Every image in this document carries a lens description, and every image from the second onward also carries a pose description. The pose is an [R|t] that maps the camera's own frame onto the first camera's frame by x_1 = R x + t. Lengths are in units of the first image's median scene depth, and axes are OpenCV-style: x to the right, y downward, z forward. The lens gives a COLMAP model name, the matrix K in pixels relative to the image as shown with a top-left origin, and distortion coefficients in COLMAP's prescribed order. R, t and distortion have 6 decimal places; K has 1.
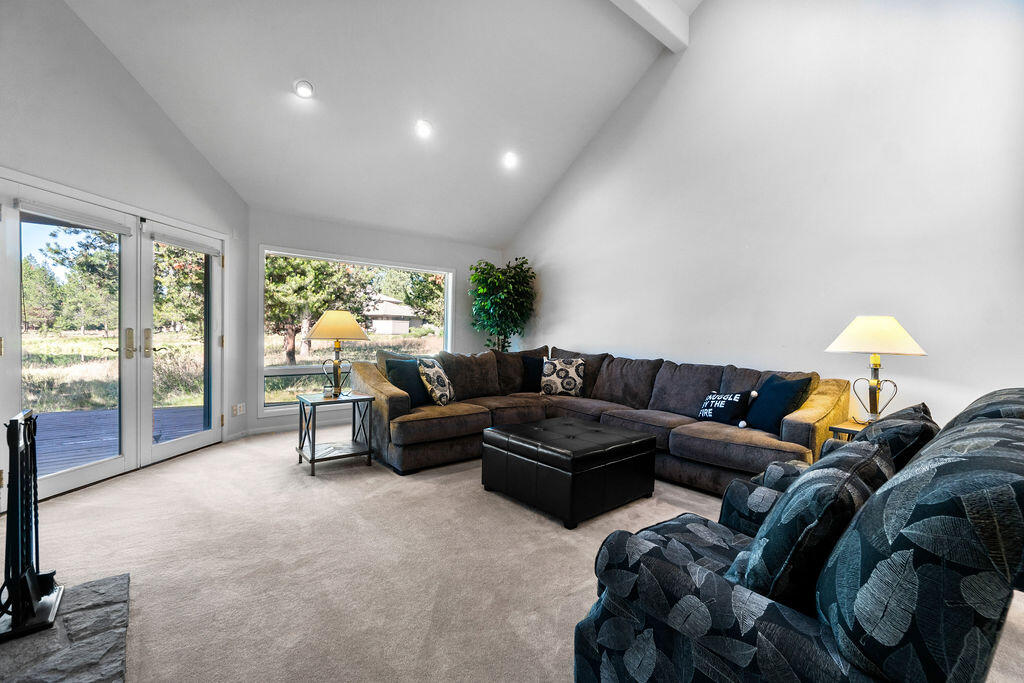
lens RADIAL K [[443.4, 0, 510.6], [0, 443.4, 338.9], [0, 0, 1]] dist [-0.003721, -0.000734]
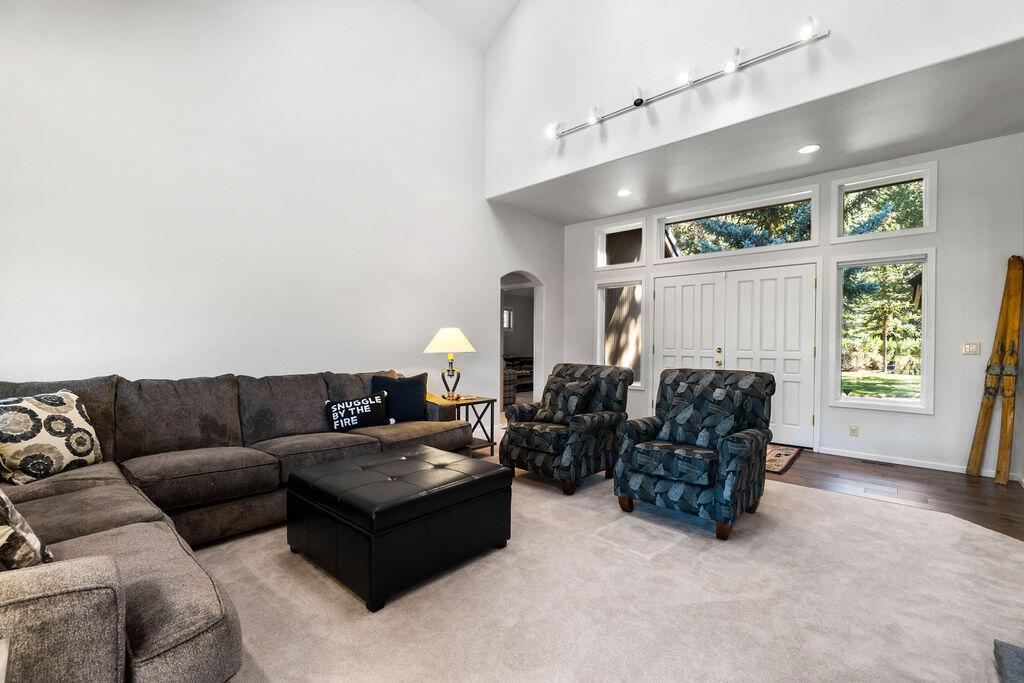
lens RADIAL K [[443.4, 0, 511.4], [0, 443.4, 341.9], [0, 0, 1]] dist [-0.003721, -0.000734]
pose [[-0.137954, -0.012491, 0.990360, -0.428019], [0.010894, 0.999841, 0.014128, -0.014097], [-0.990379, 0.012738, -0.137796, 0.586879]]
